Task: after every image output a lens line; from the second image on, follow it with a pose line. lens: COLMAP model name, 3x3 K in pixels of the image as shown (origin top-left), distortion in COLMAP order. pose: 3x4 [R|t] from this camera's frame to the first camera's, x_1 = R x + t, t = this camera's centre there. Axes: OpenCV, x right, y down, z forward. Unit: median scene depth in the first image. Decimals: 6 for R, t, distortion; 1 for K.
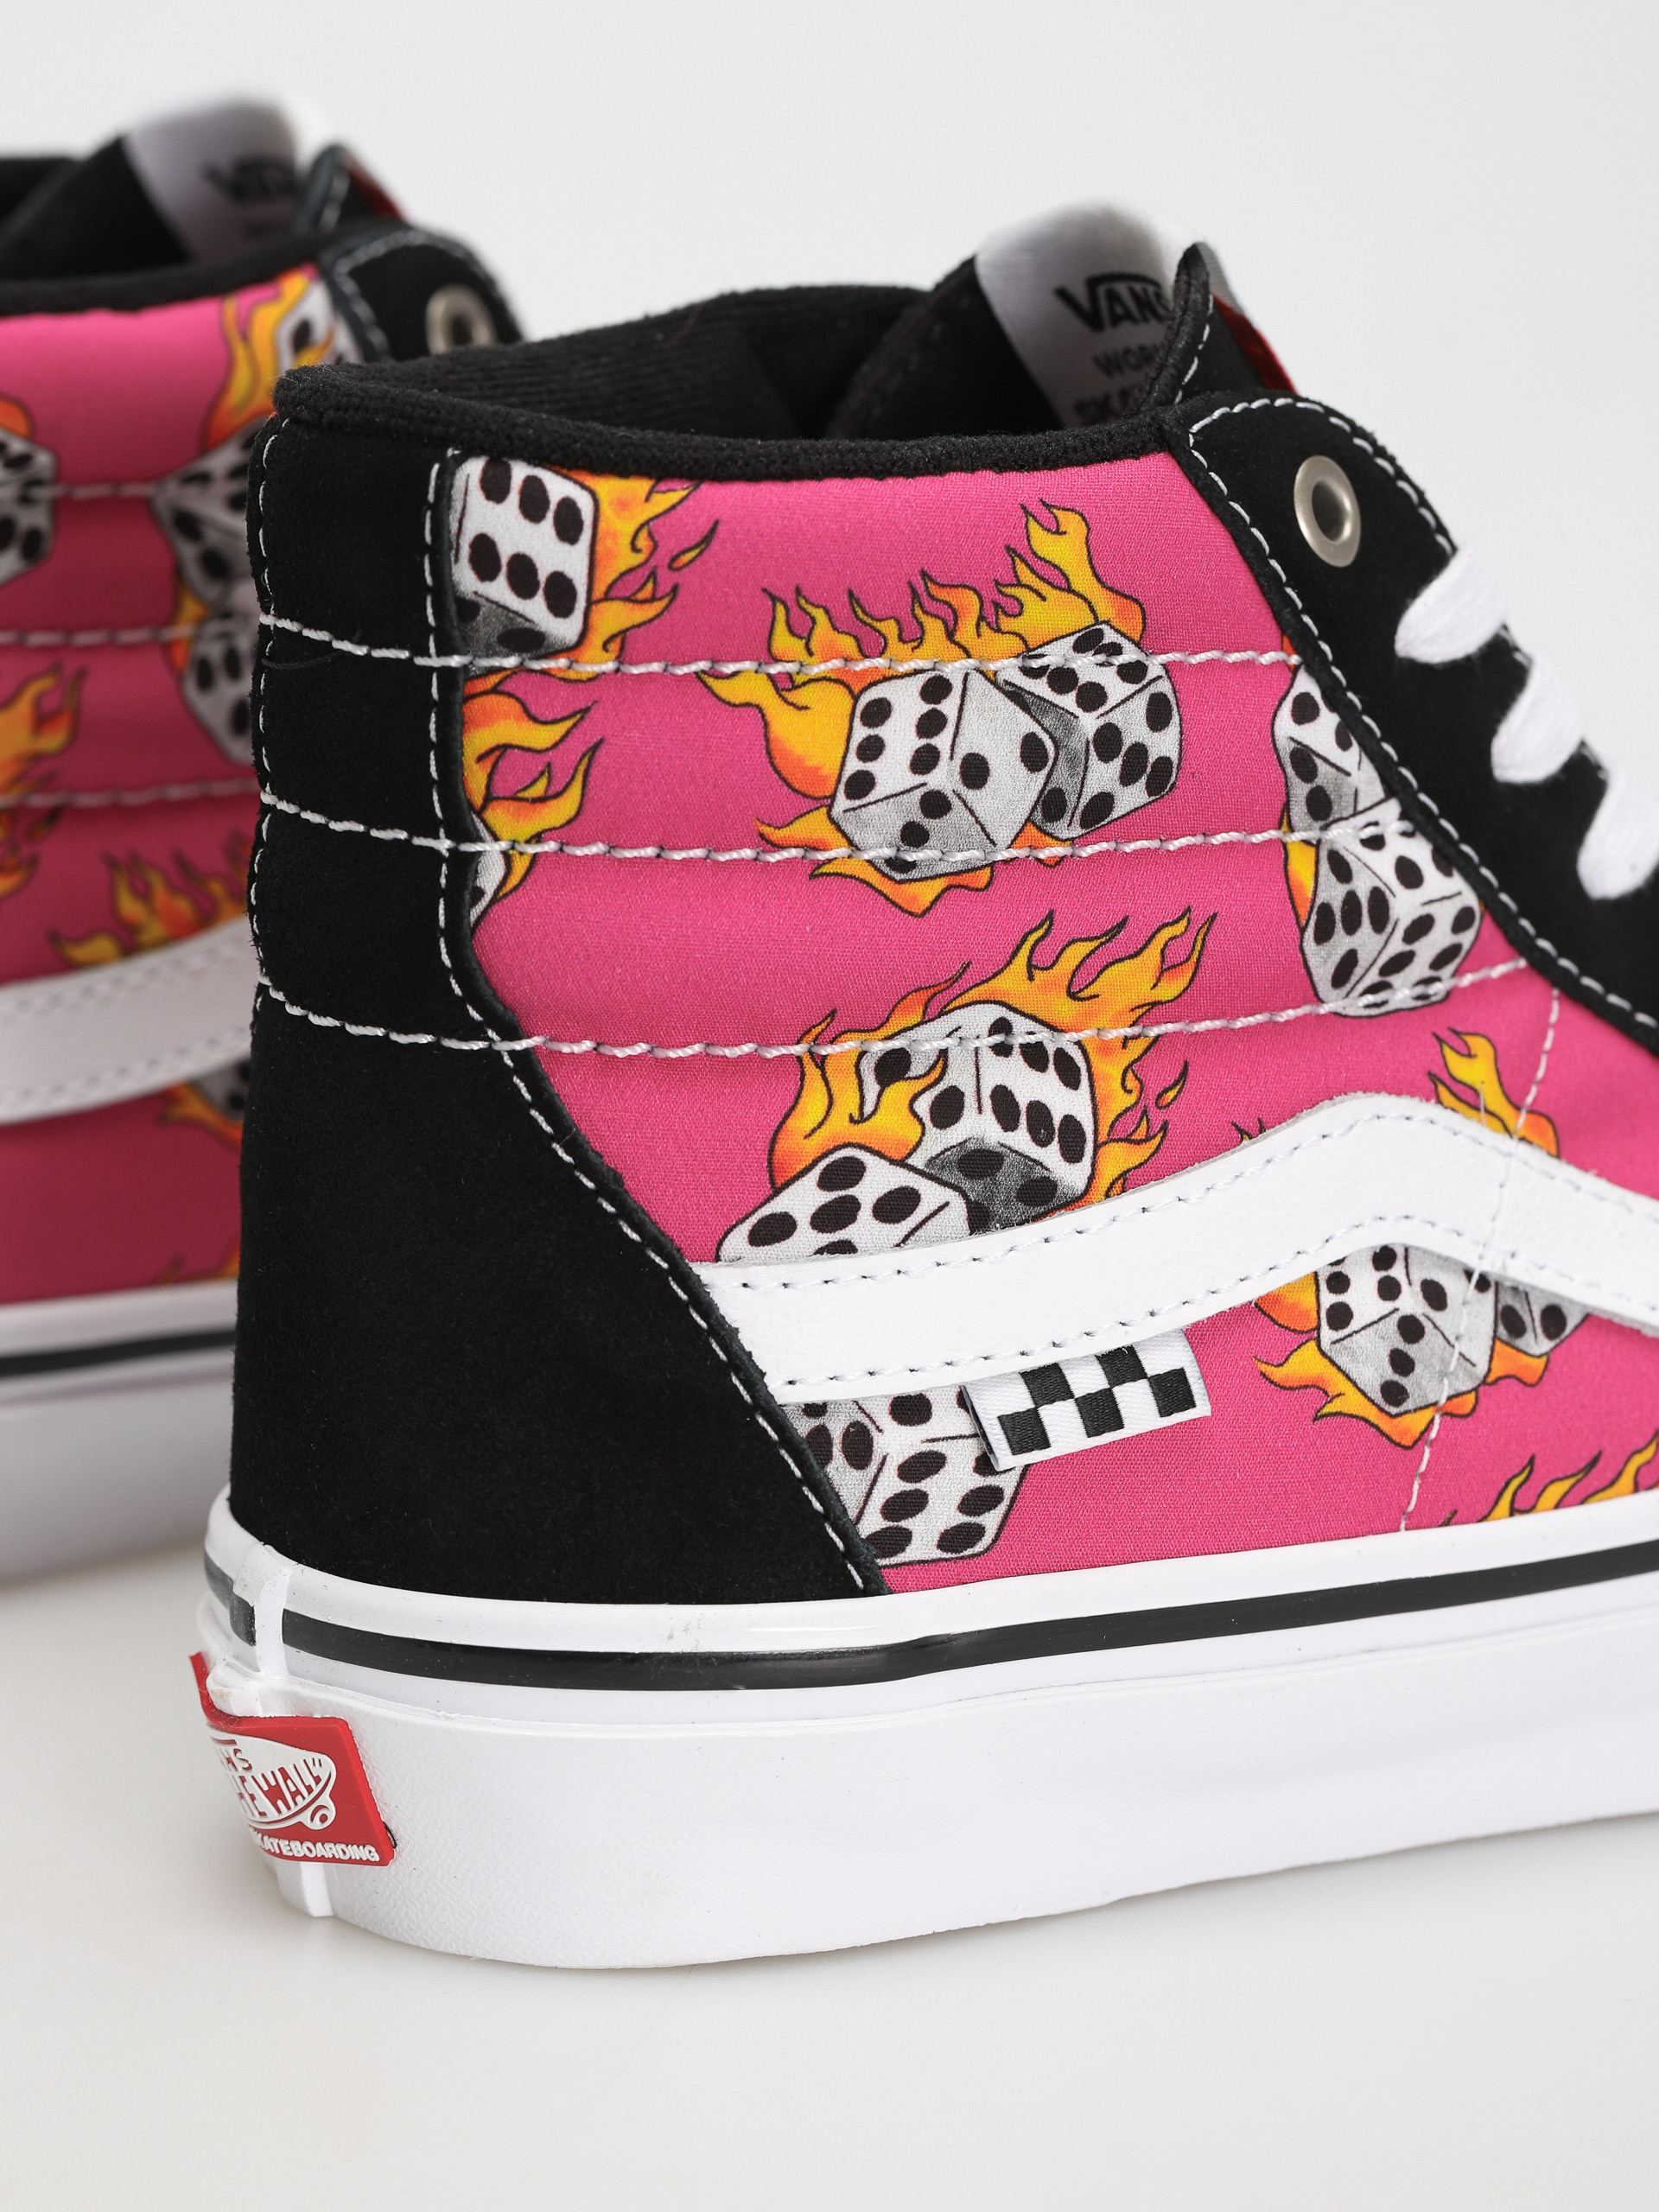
lens RADIAL K [[7801.4, 0, 829.5], [0, 7801.4, 1106.0], [0, 0, 1]] dist [-0.174153, 2.183274]
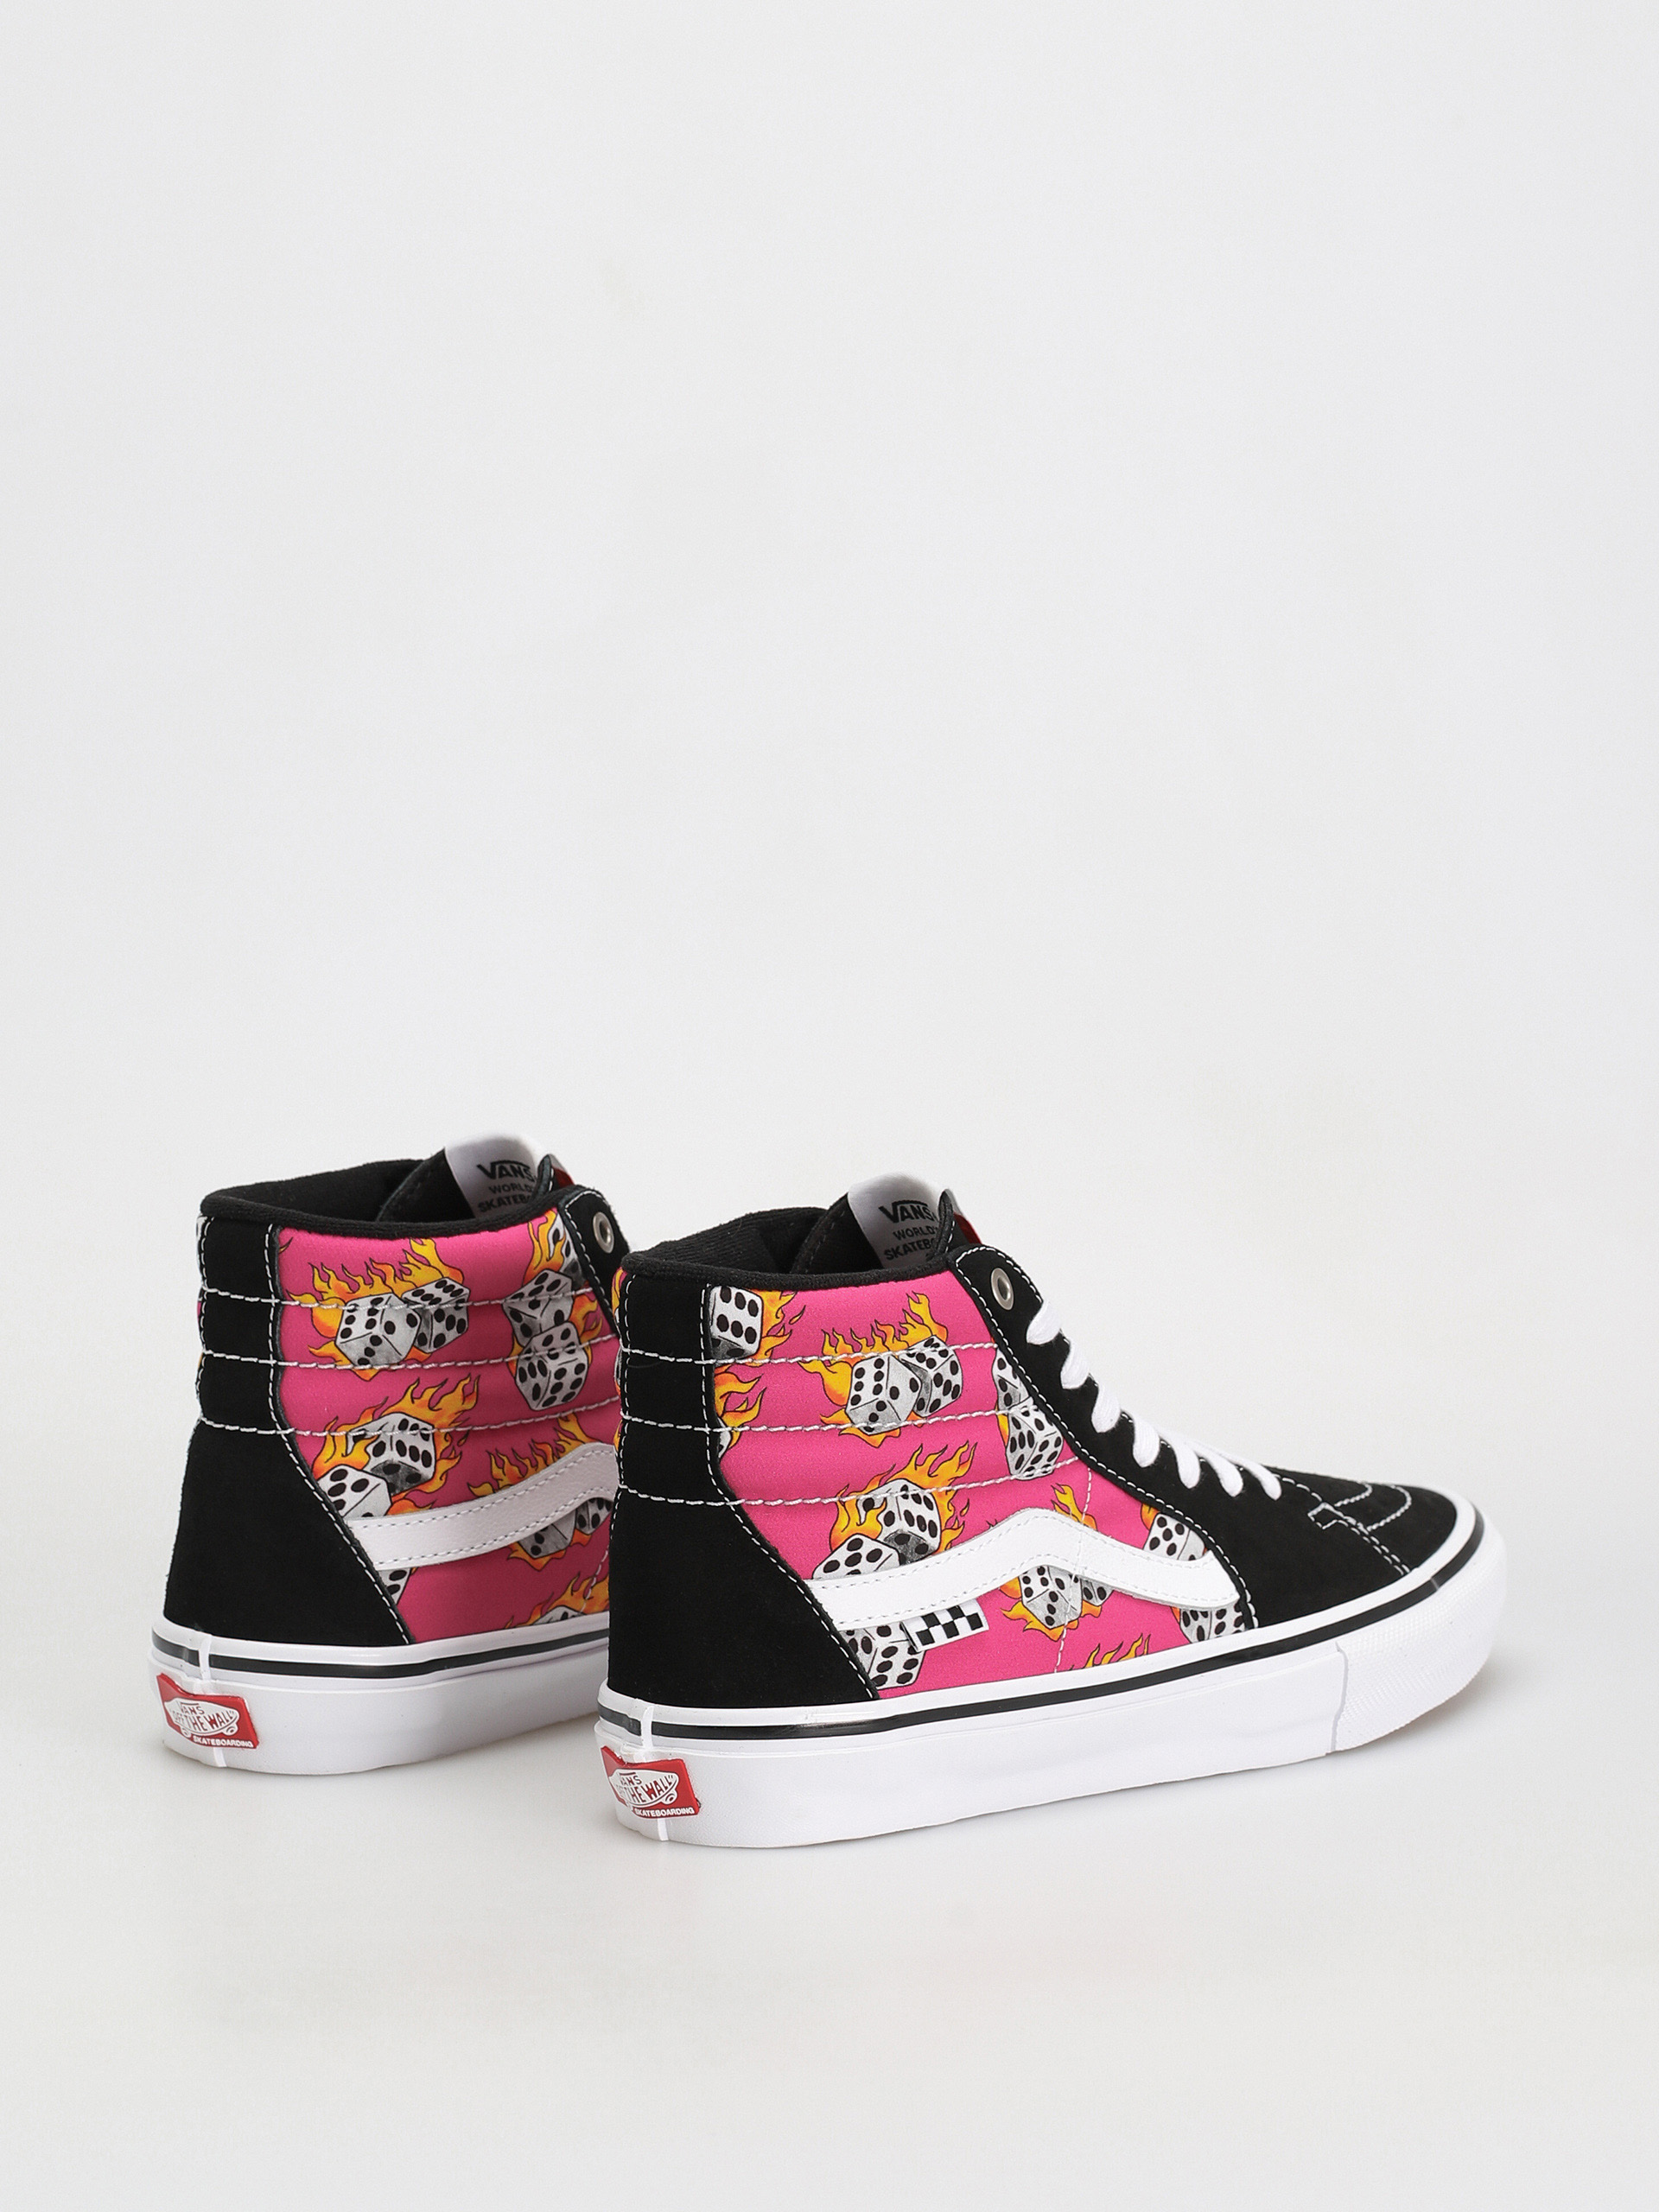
lens RADIAL K [[9054.5, 0, 829.5], [0, 9054.5, 1106.0], [0, 0, 1]] dist [-0.335150, -3.619852]
pose [[0.983489, -0.045854, 0.175060, -0.542519], [0.060668, 0.994928, -0.080229, 0.107231], [-0.170493, 0.089525, 0.981283, -2.059821]]
